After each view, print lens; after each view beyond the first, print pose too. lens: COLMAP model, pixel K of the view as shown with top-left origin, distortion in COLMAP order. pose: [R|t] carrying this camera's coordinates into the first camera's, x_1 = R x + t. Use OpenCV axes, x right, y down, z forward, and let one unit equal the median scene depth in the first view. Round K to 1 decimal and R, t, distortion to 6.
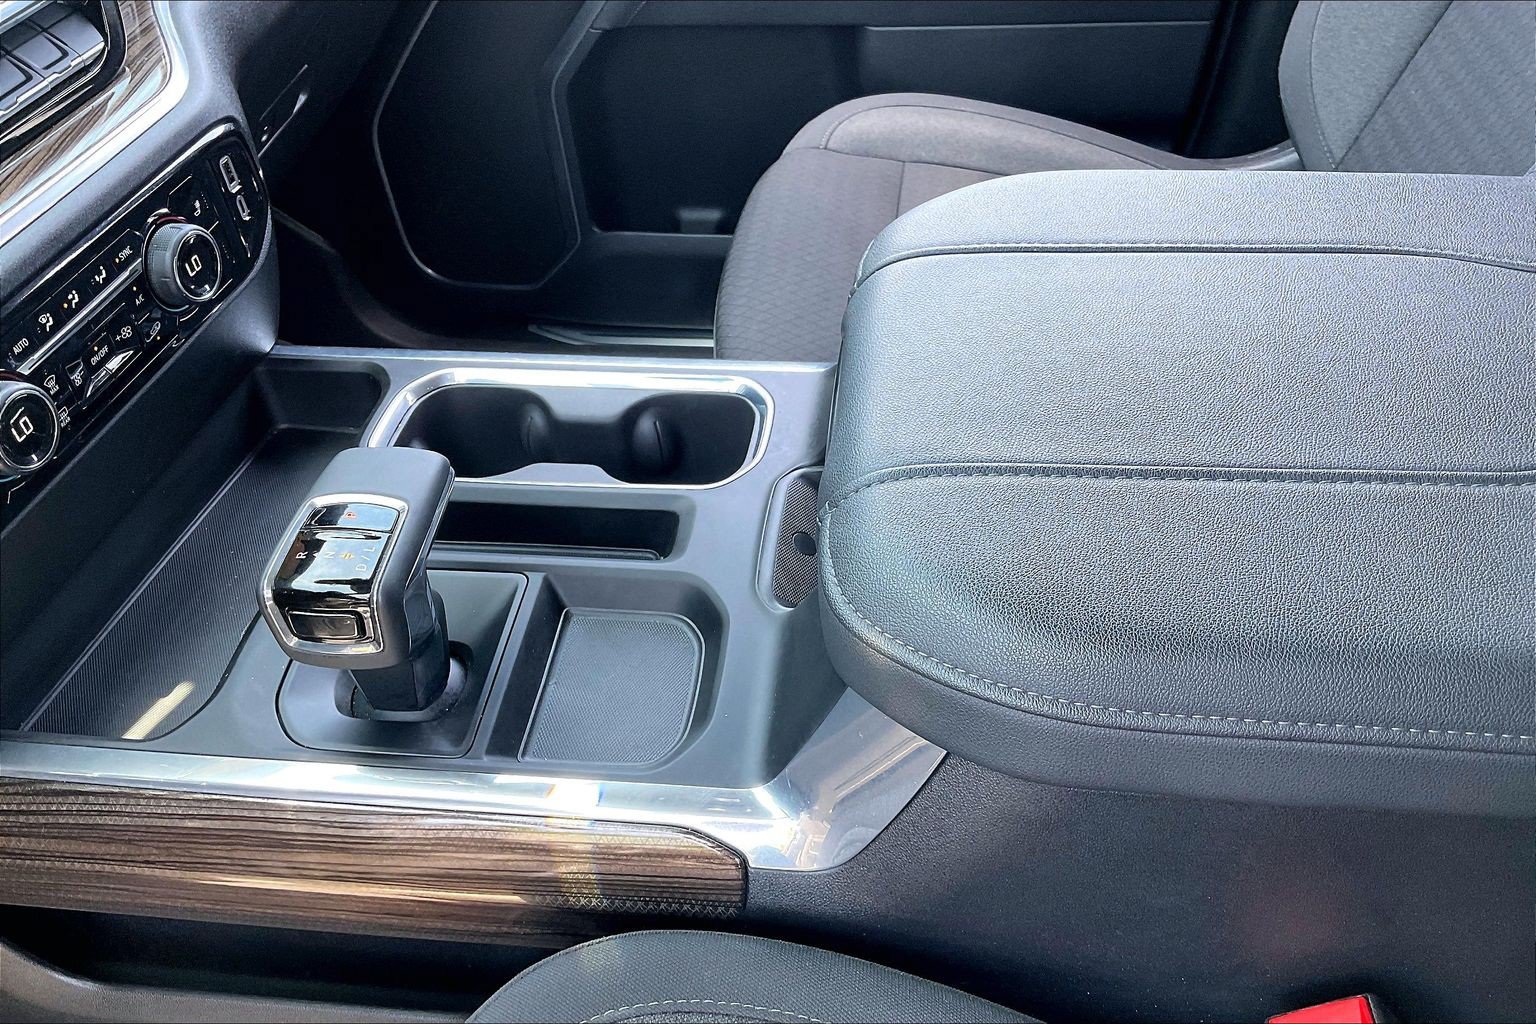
lens RADIAL K [[1272.0, 0, 779.2], [0, 1272.0, 516.9], [0, 0, 1]] dist [0.050849, -0.086131]
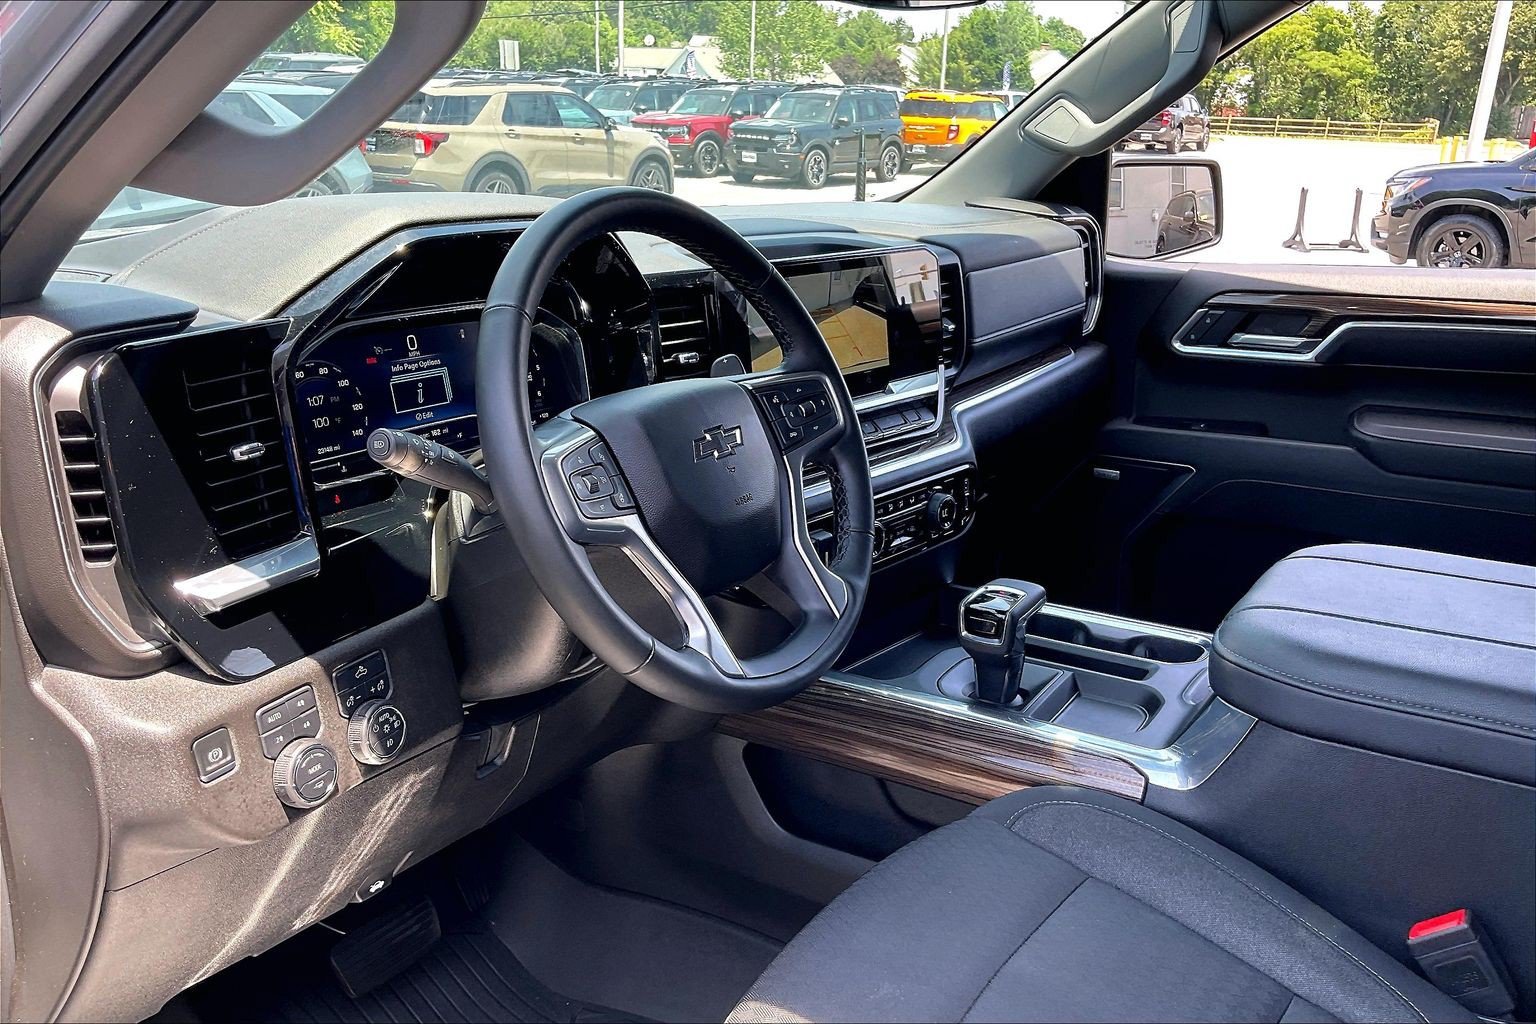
lens RADIAL K [[1272.0, 0, 762.0], [0, 1272.0, 505.5], [0, 0, 1]] dist [0.050849, -0.086131]
pose [[0.887102, 0.144352, -0.438421, 0.225320], [-0.325435, 0.869184, -0.372305, 0.748872], [0.327326, 0.472950, 0.818032, -0.933036]]
